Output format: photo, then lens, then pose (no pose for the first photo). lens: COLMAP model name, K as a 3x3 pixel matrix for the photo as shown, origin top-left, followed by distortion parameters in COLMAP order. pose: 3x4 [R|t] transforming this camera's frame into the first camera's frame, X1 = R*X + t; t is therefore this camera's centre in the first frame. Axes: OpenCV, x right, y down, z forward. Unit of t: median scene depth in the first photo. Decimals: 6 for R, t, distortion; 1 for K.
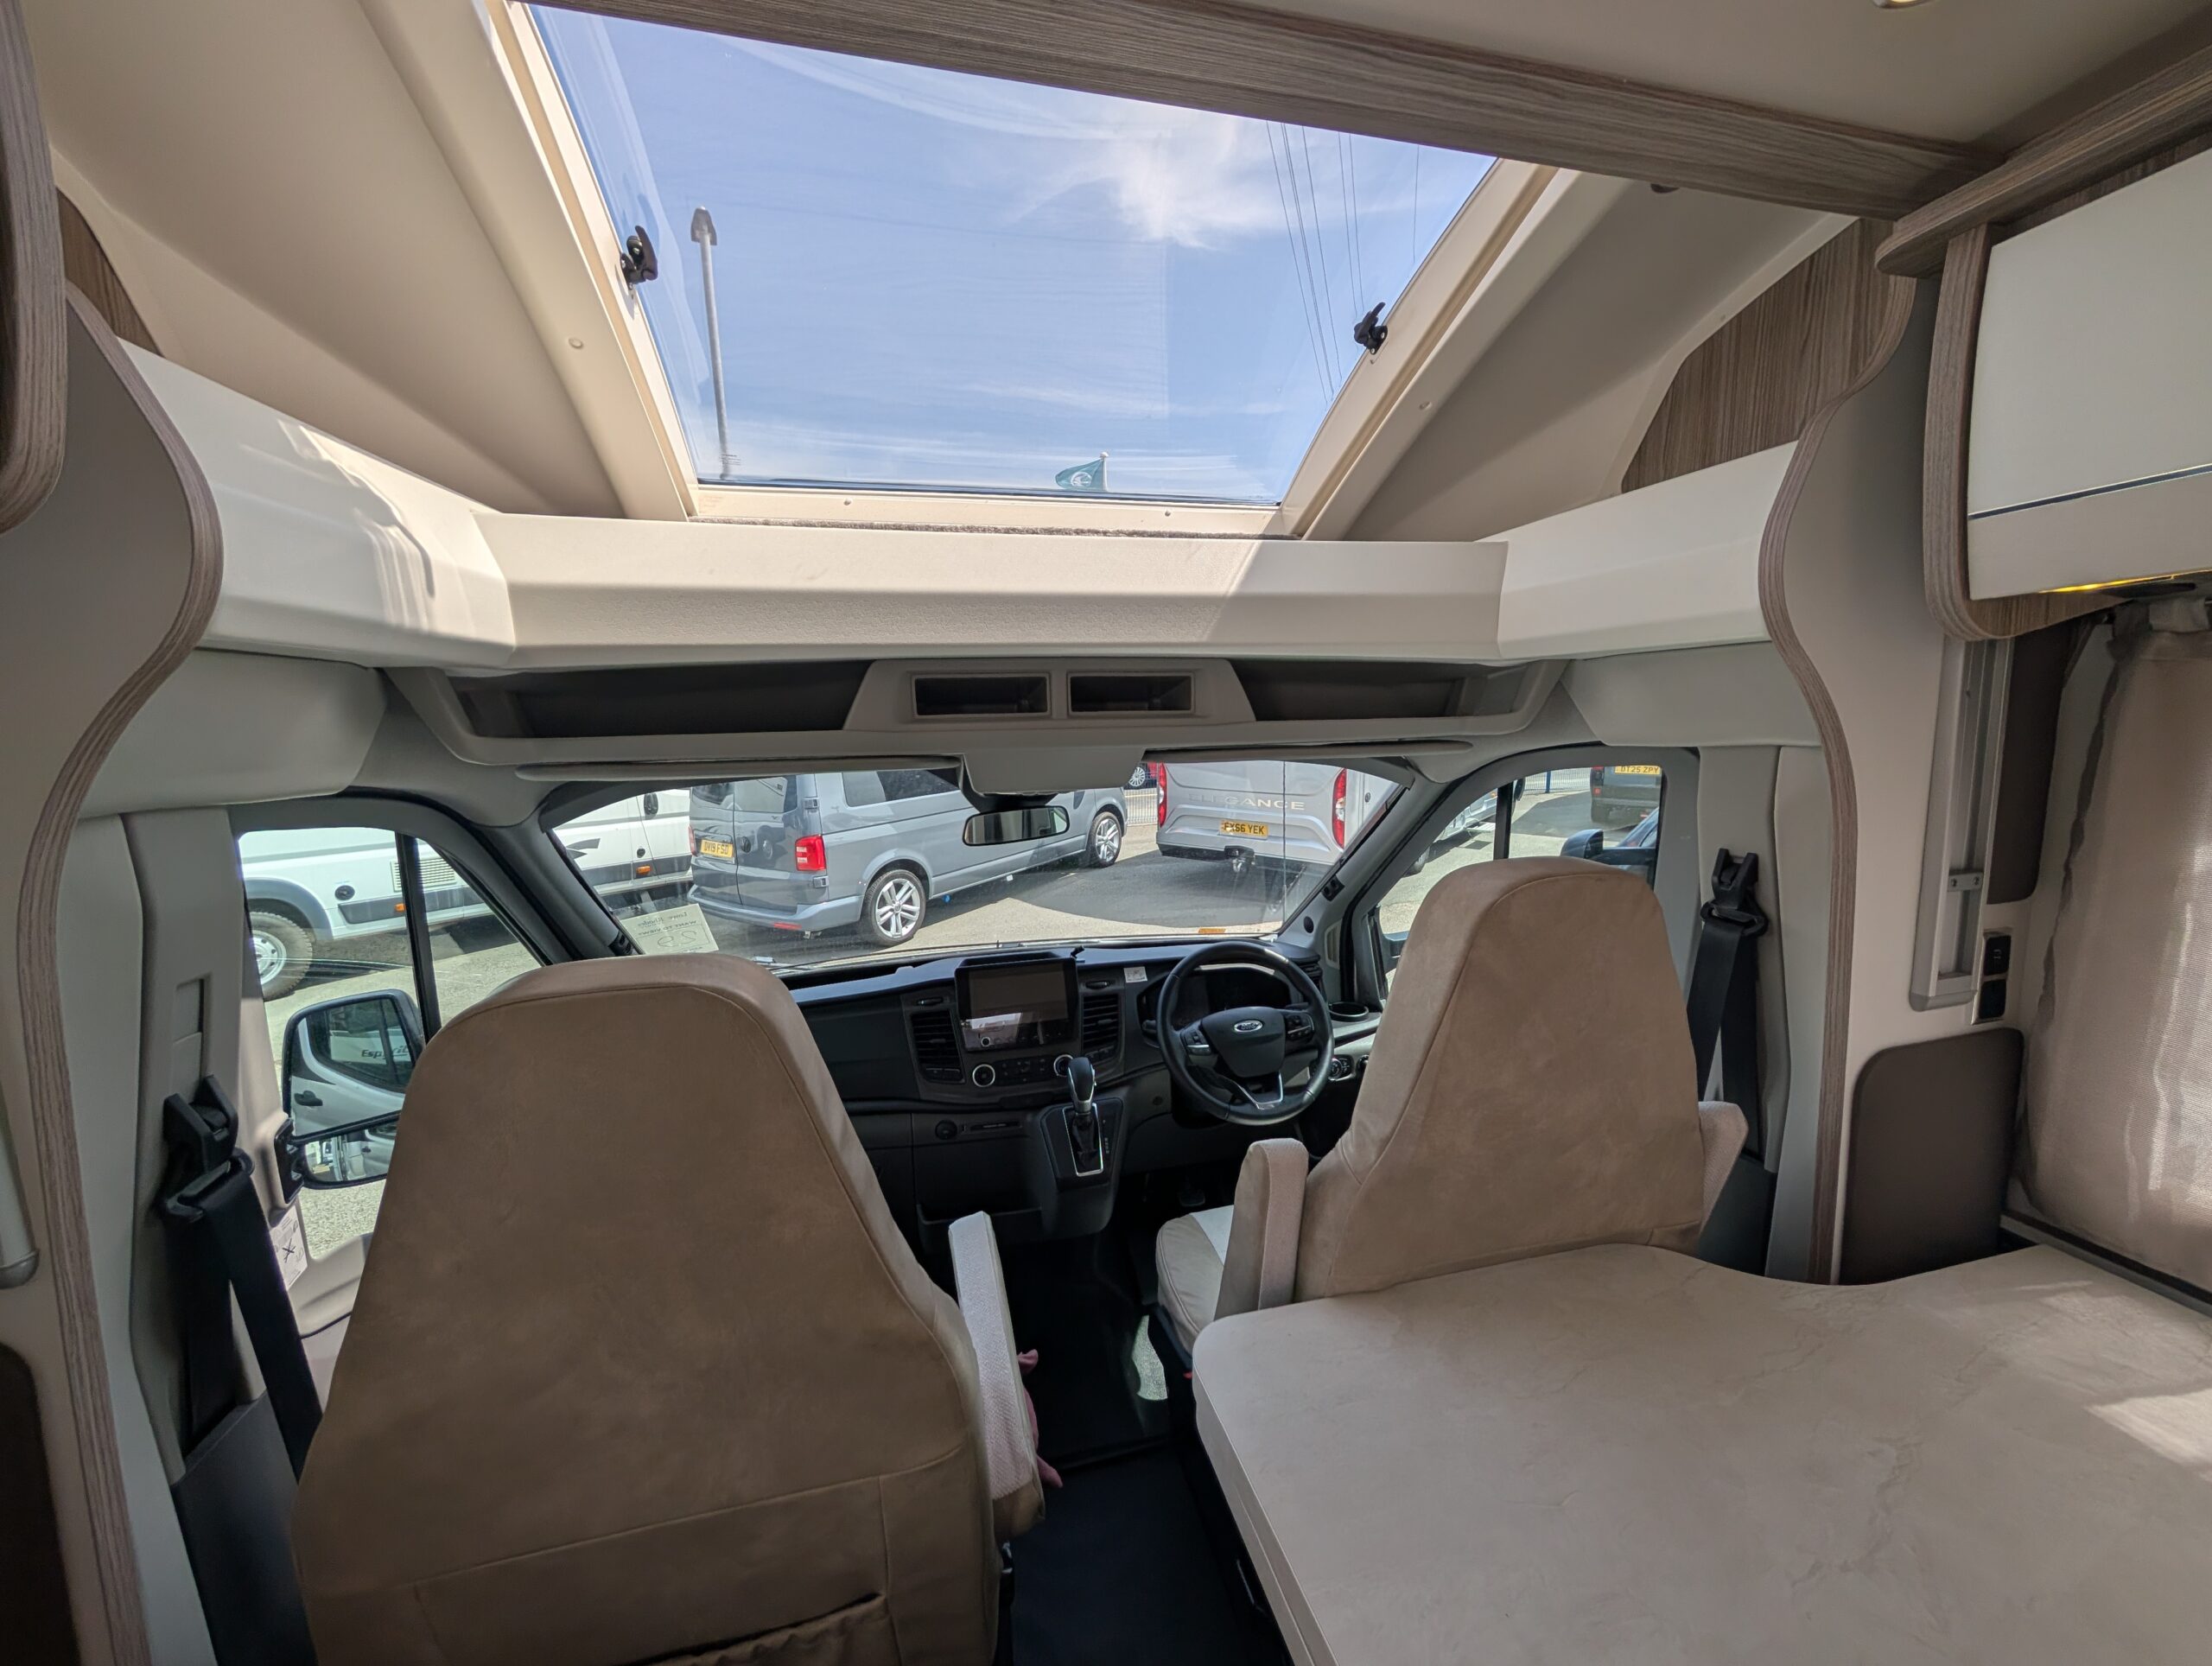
lens RADIAL K [[828.5, 0, 1106.0], [0, 828.5, 833.0], [0, 0, 1]] dist [0.008822, -0.005110]
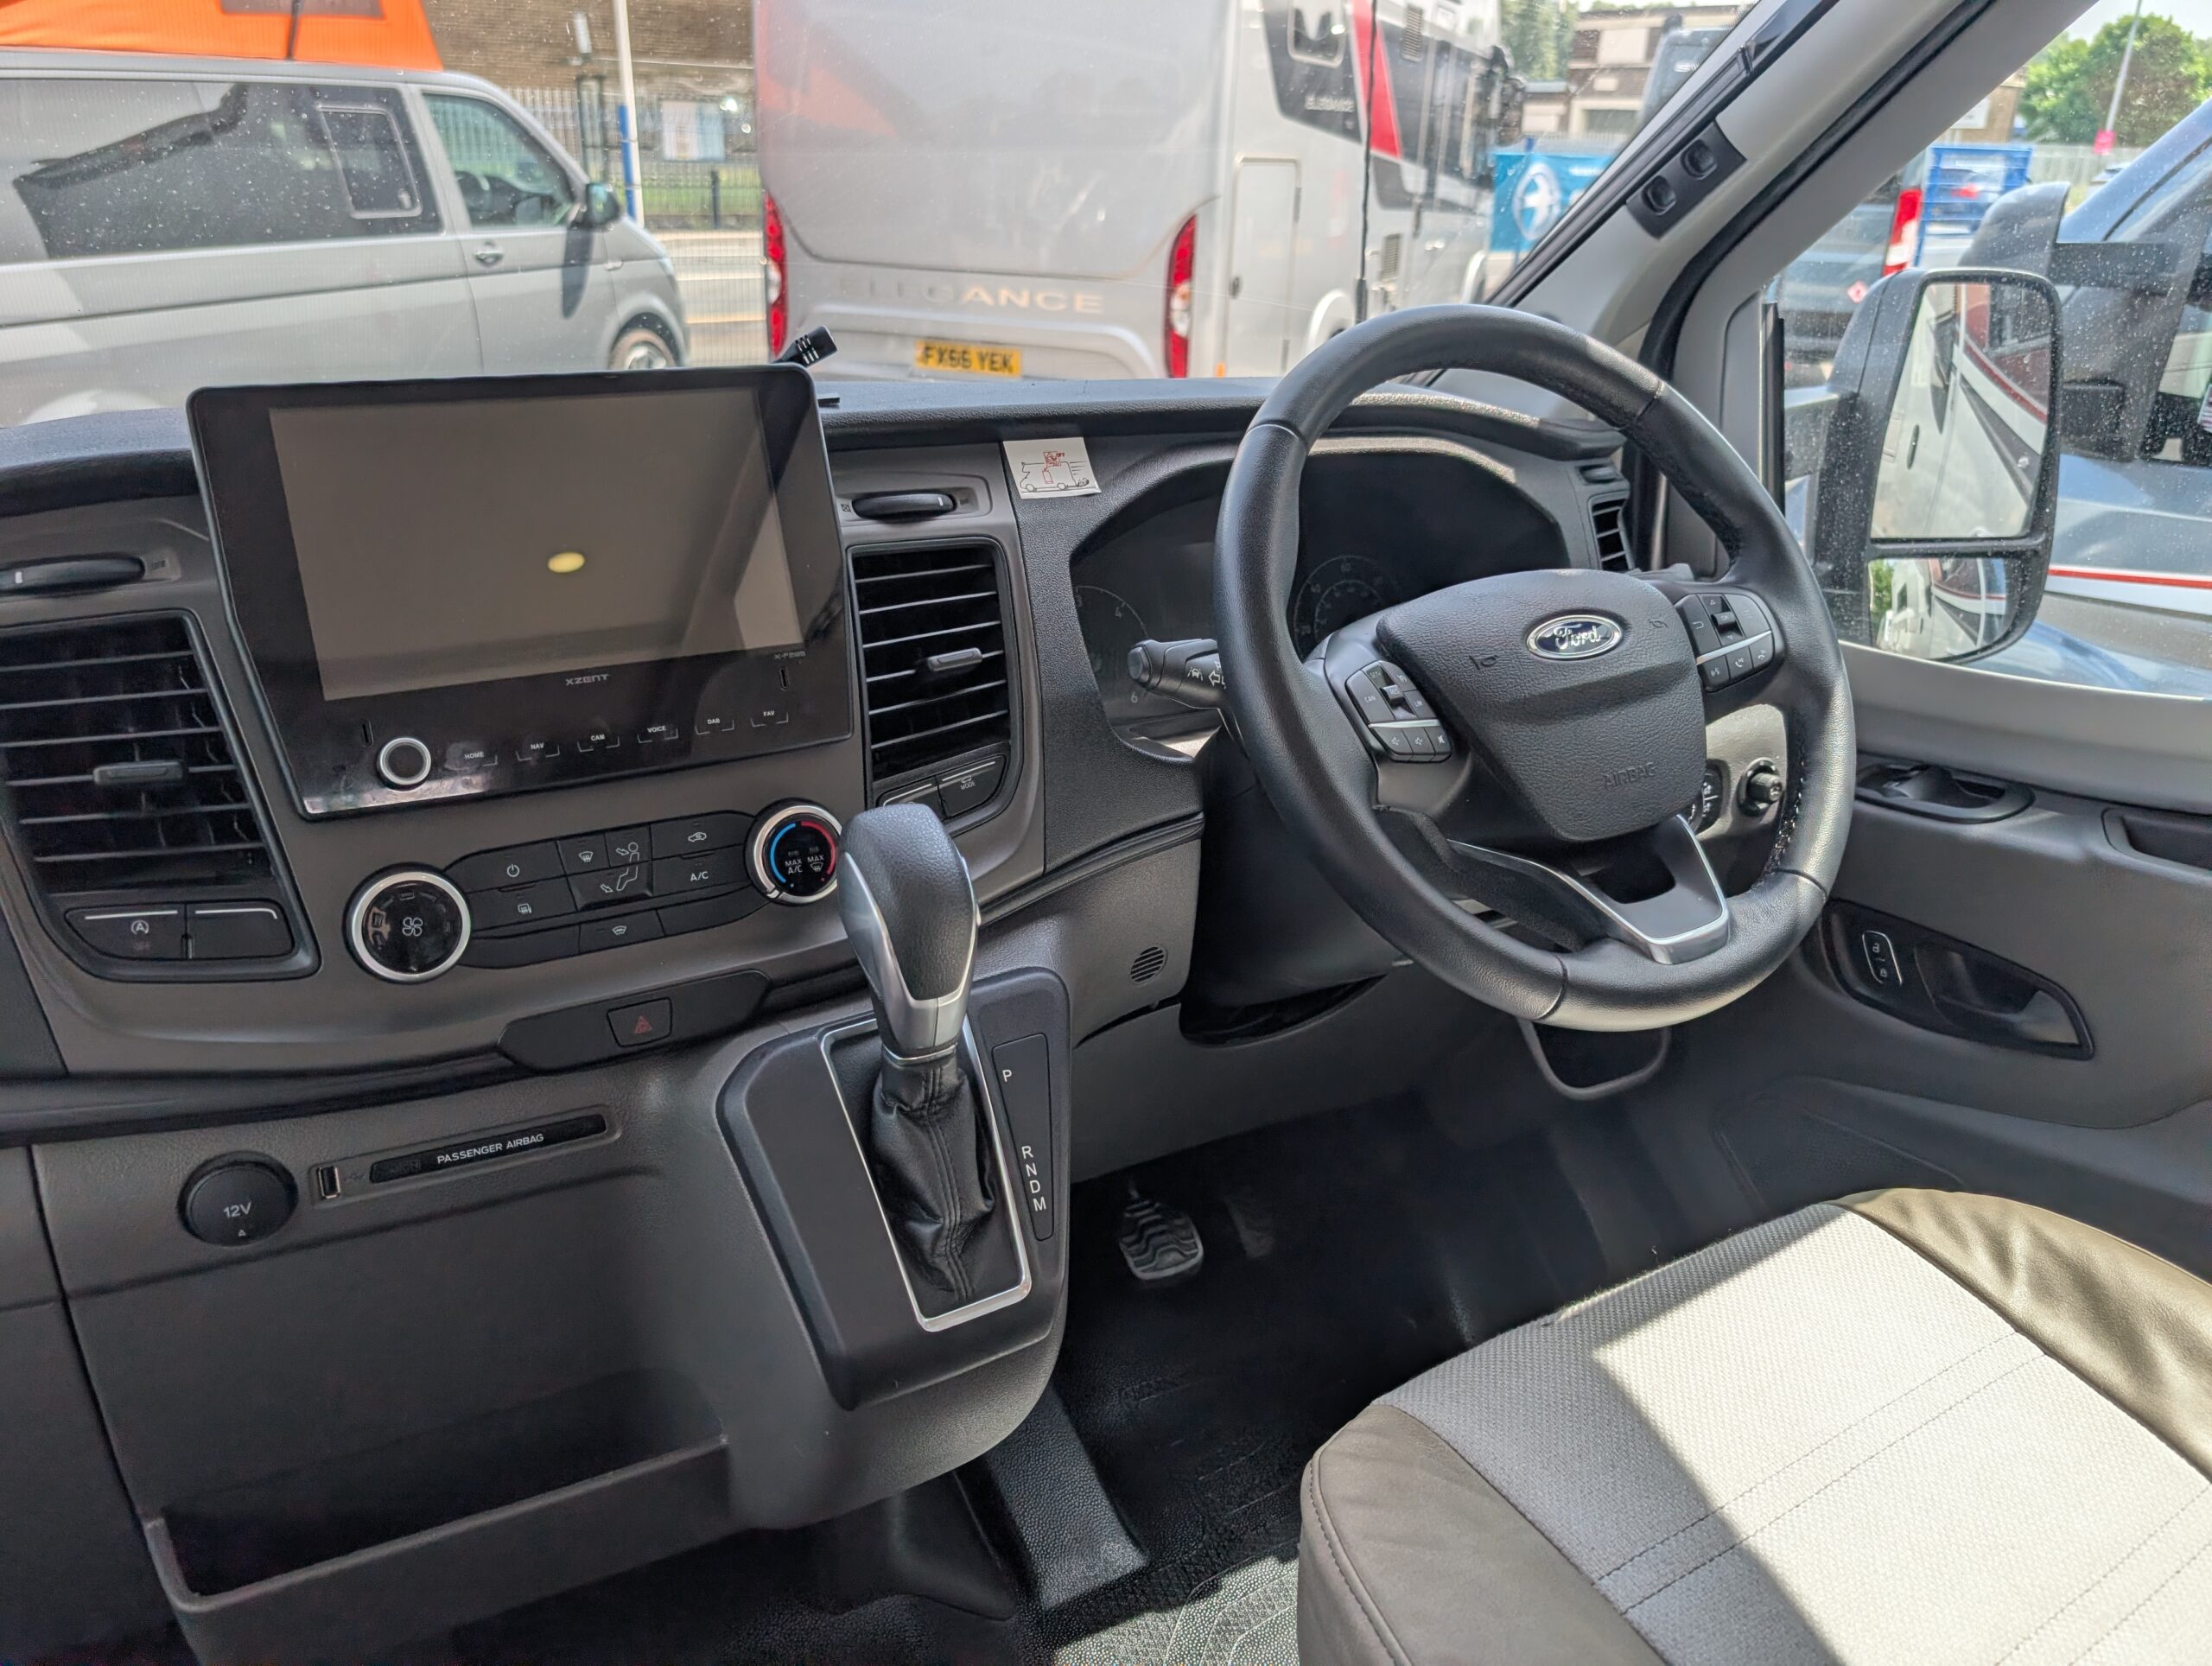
lens RADIAL K [[1614.7, 0, 1106.0], [0, 1614.7, 833.0], [0, 0, 1]] dist [0.009968, -0.000676]
pose [[0.960563, -0.068122, 0.269589, -0.090412], [0.000310, 0.969788, 0.243949, 0.175331], [-0.278063, -0.234245, 0.931563, 0.593712]]
